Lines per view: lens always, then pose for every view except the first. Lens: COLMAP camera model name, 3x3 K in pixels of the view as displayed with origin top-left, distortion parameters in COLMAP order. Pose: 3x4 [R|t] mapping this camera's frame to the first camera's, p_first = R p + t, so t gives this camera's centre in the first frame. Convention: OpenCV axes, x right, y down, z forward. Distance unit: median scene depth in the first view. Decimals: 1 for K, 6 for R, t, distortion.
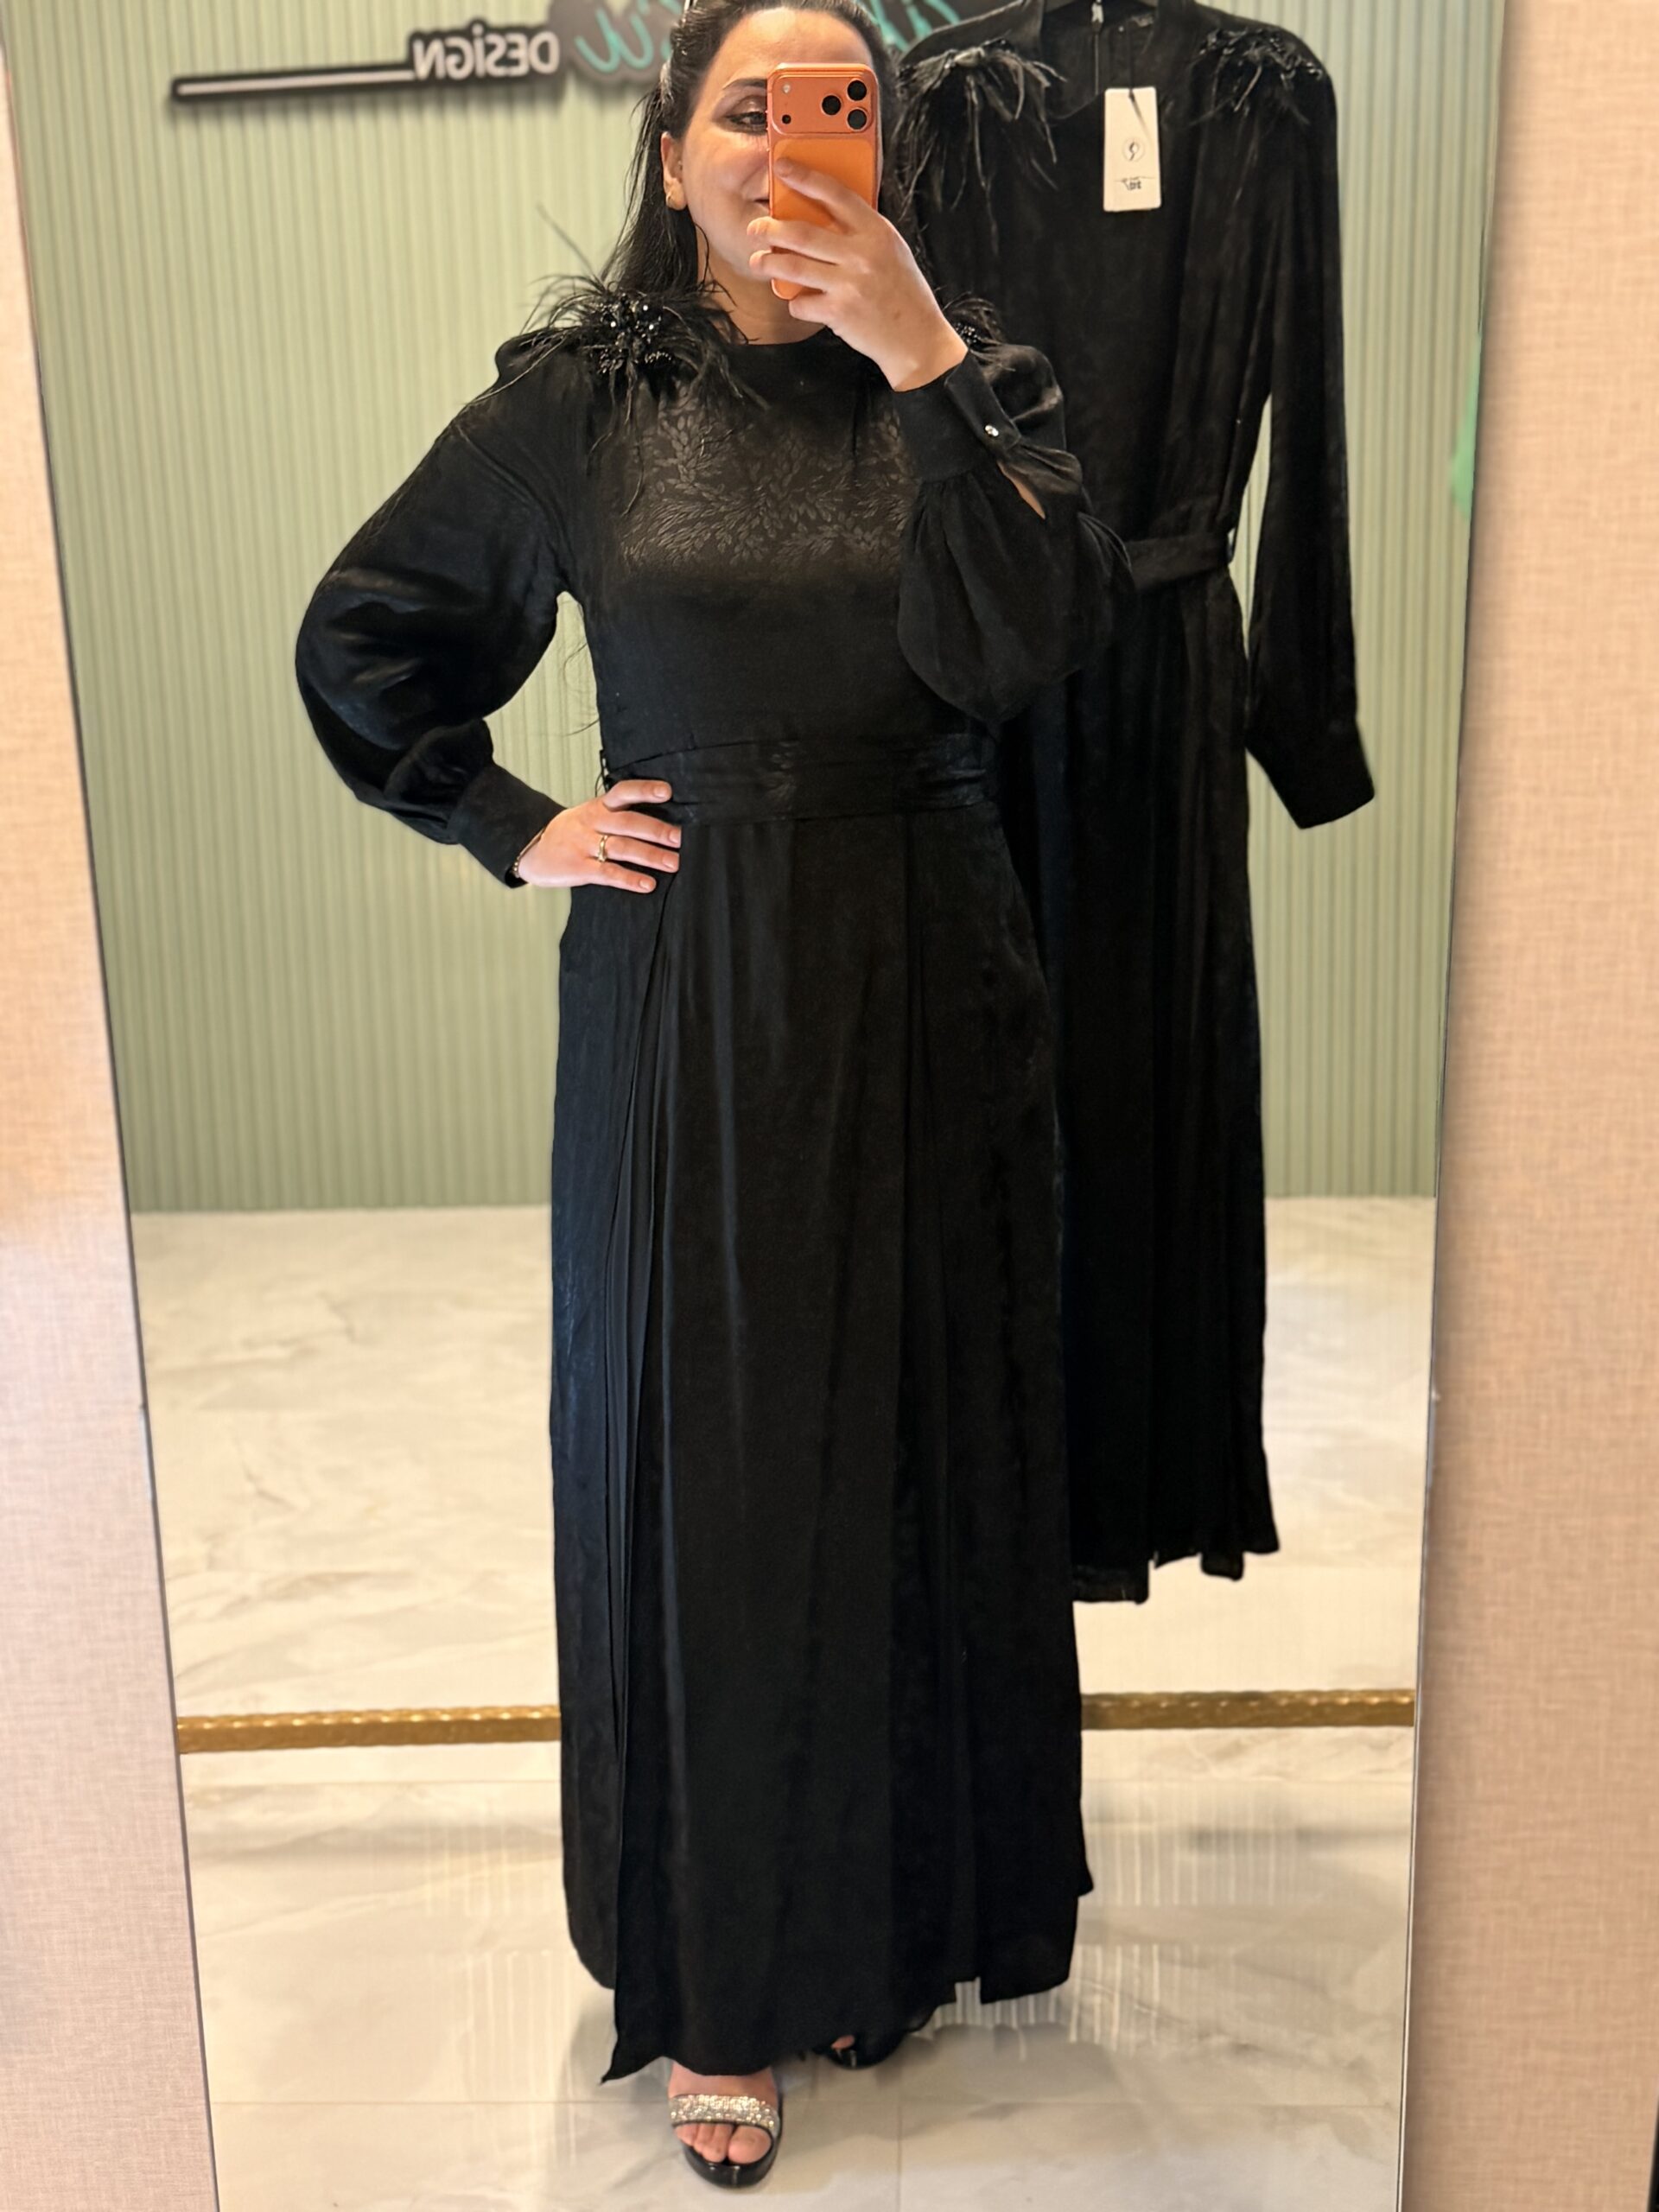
lens RADIAL K [[3152.5, 0, 829.5], [0, 3152.5, 1106.0], [0, 0, 1]] dist [0.030143, -0.022727]
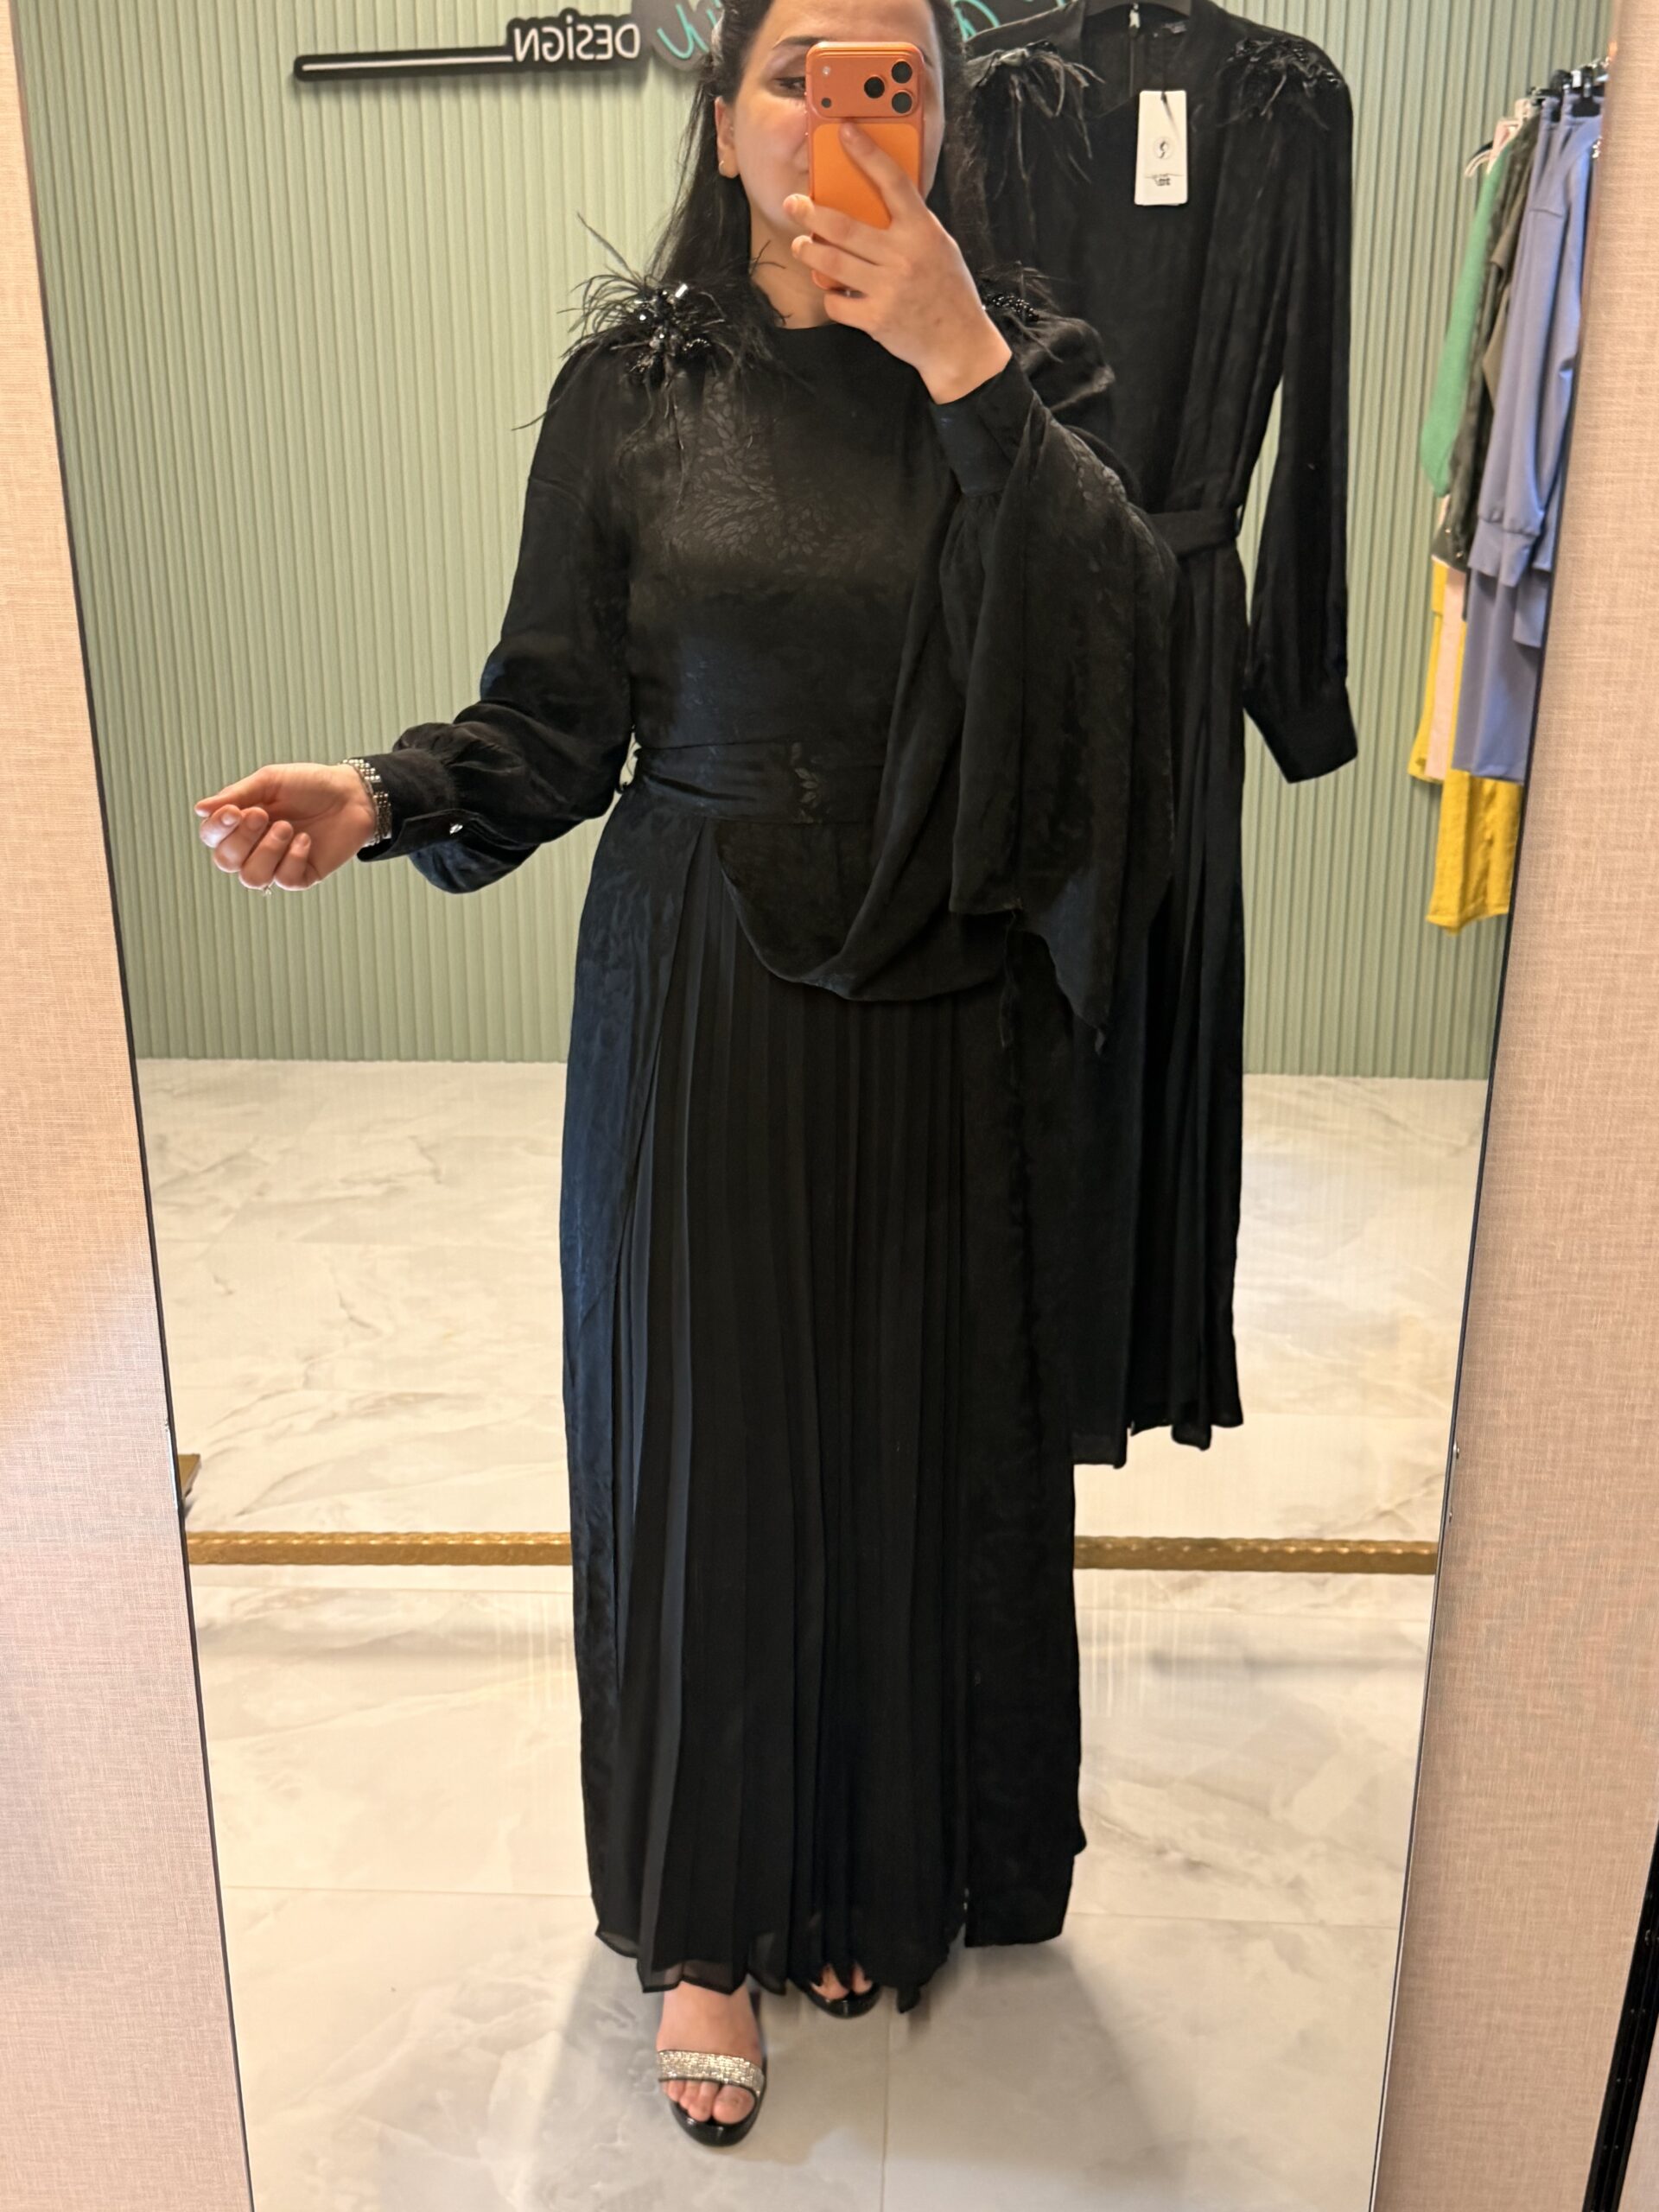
lens RADIAL K [[2522.6, 0, 829.5], [0, 2522.6, 1106.0], [0, 0, 1]] dist [0.084123, -0.322144]
pose [[0.999561, 0.028888, -0.006566, -0.002647], [-0.028307, 0.996710, 0.075940, -0.039918], [0.008738, -0.075721, 0.997091, 0.113058]]
